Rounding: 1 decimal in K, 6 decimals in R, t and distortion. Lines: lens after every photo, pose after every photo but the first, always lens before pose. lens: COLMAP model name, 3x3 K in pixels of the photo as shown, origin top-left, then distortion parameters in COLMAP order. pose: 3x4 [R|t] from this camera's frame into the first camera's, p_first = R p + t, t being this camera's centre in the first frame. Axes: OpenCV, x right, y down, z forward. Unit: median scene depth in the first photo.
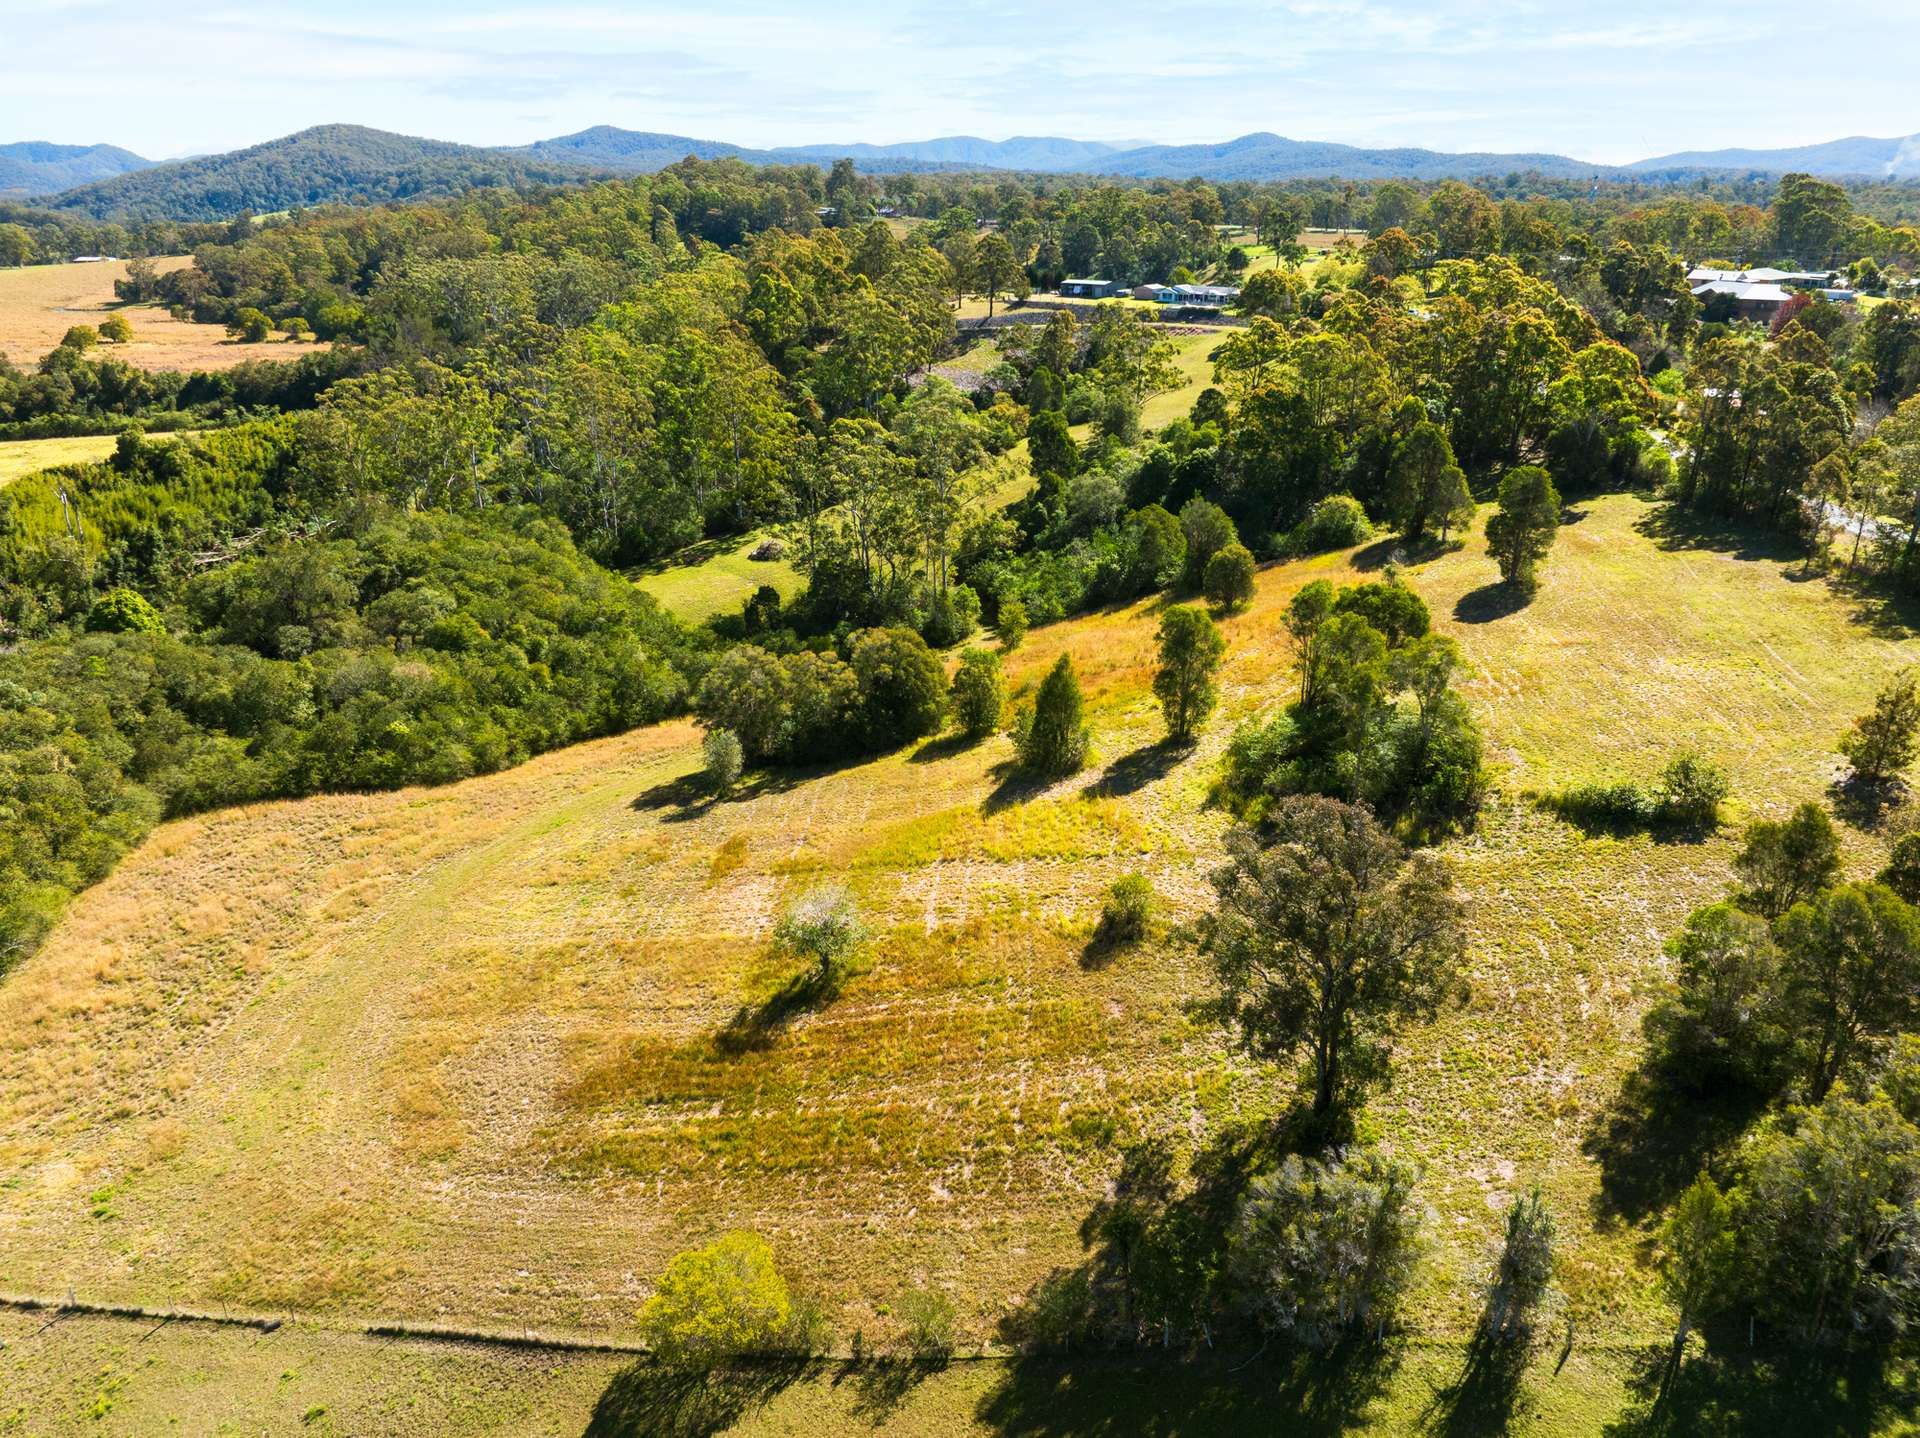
lens RADIAL K [[1355.9, 0, 960.0], [0, 1355.9, 719.0], [0, 0, 1]] dist [-0.073332, 0.048295]
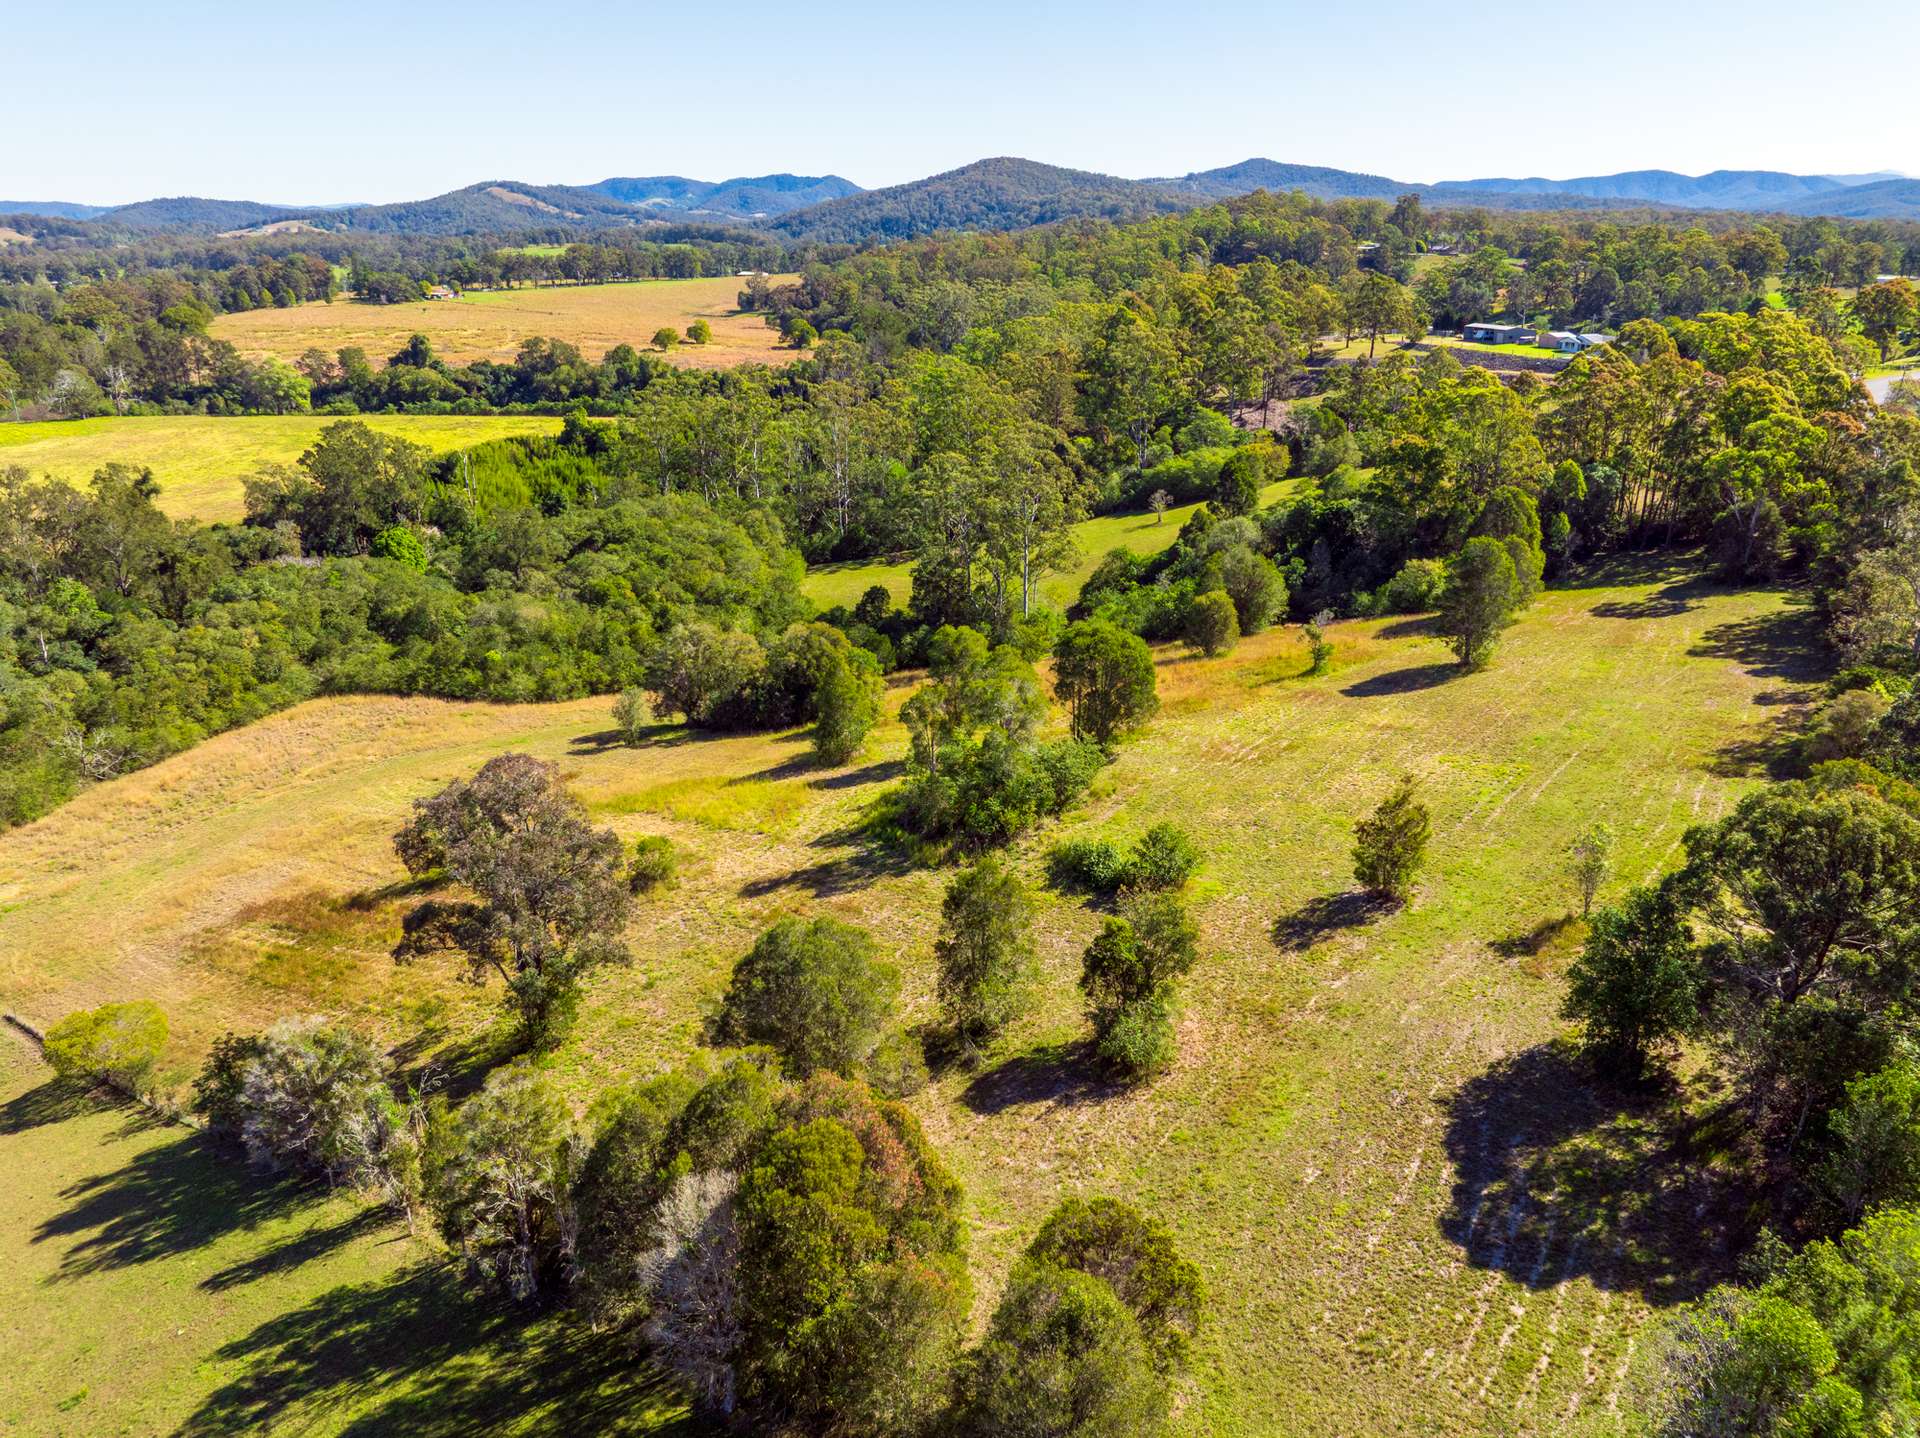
lens RADIAL K [[1348.2, 0, 960.0], [0, 1348.2, 719.0], [0, 0, 1]] dist [-0.034900, -0.003248]
pose [[0.897913, 0.154048, -0.412336, 0.253794], [-0.162627, 0.986582, 0.014446, -0.012089], [0.409029, 0.054086, 0.910917, 0.022702]]
